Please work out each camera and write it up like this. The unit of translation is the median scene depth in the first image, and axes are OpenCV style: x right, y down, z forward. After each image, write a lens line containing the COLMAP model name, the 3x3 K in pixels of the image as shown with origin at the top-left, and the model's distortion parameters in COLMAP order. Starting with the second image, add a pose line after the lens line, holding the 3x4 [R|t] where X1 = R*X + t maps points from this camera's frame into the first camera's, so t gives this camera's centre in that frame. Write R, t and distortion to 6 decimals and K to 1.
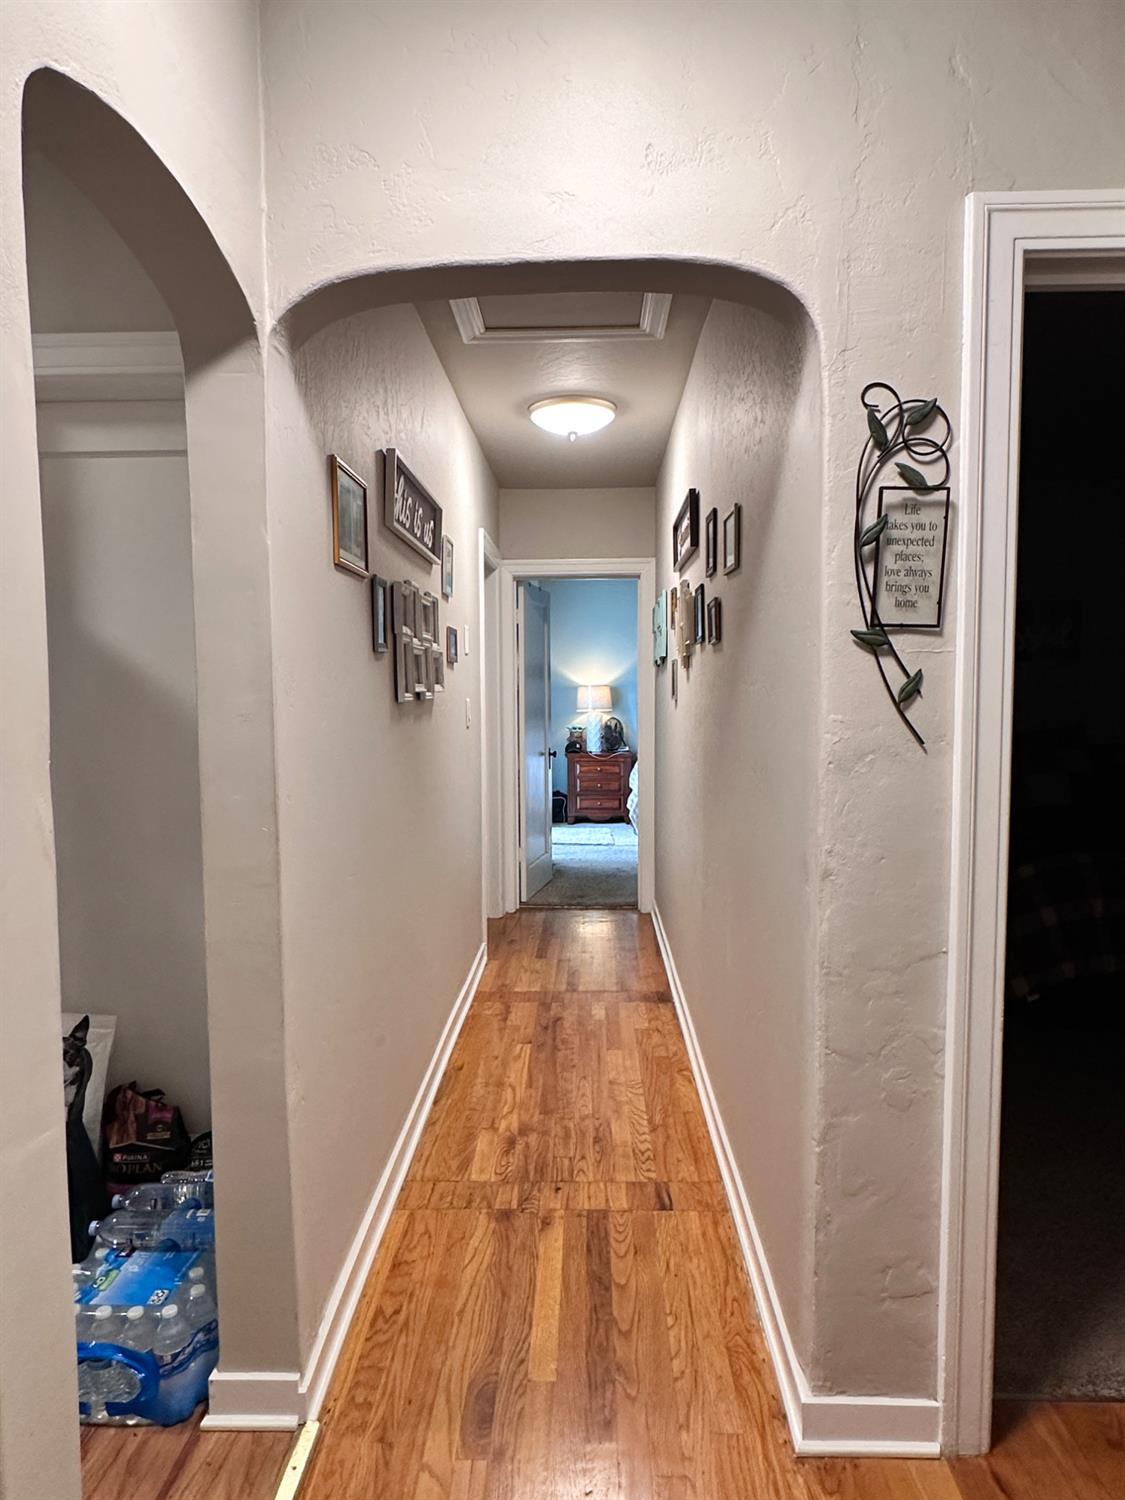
lens RADIAL K [[929.1, 0, 563.4], [0, 929.1, 754.1], [0, 0, 1]] dist [-0.006215, 0.007809]
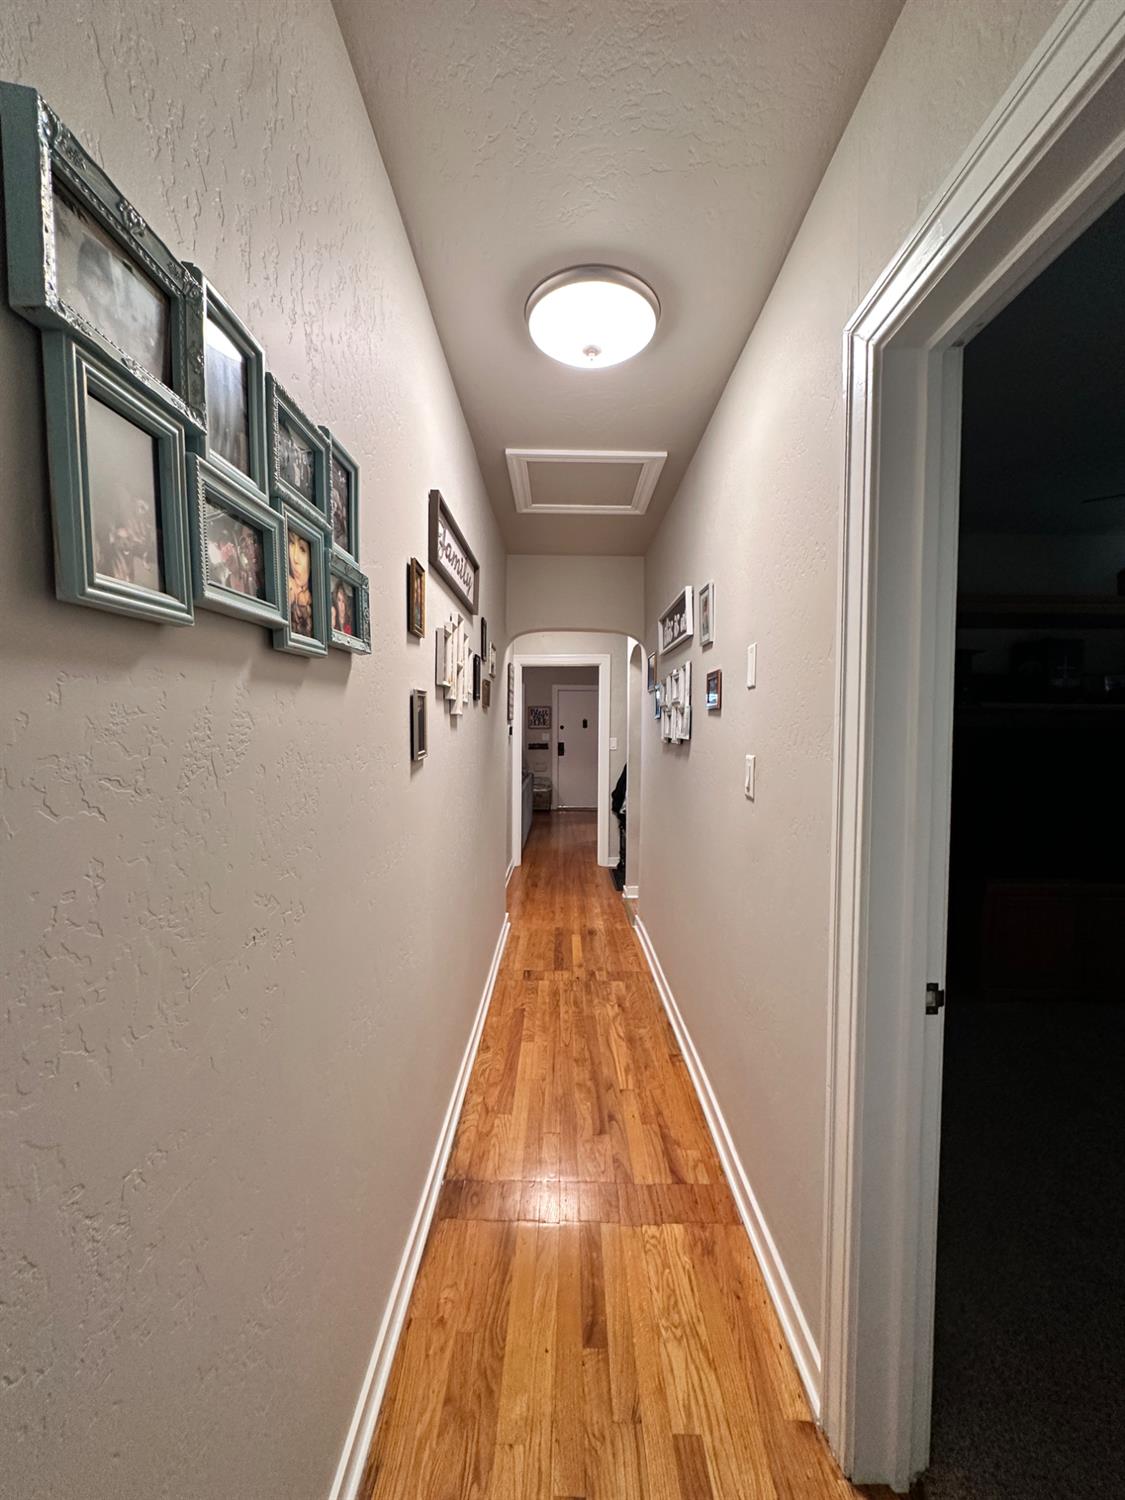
lens RADIAL K [[598.5, 0, 563.0], [0, 598.5, 755.5], [0, 0, 1]] dist [-0.001719, 0.000052]
pose [[-0.999547, -0.008345, -0.028914, 0.065754], [-0.011612, 0.993329, 0.114733, -0.164022], [0.027763, 0.115017, -0.992976, 2.161117]]
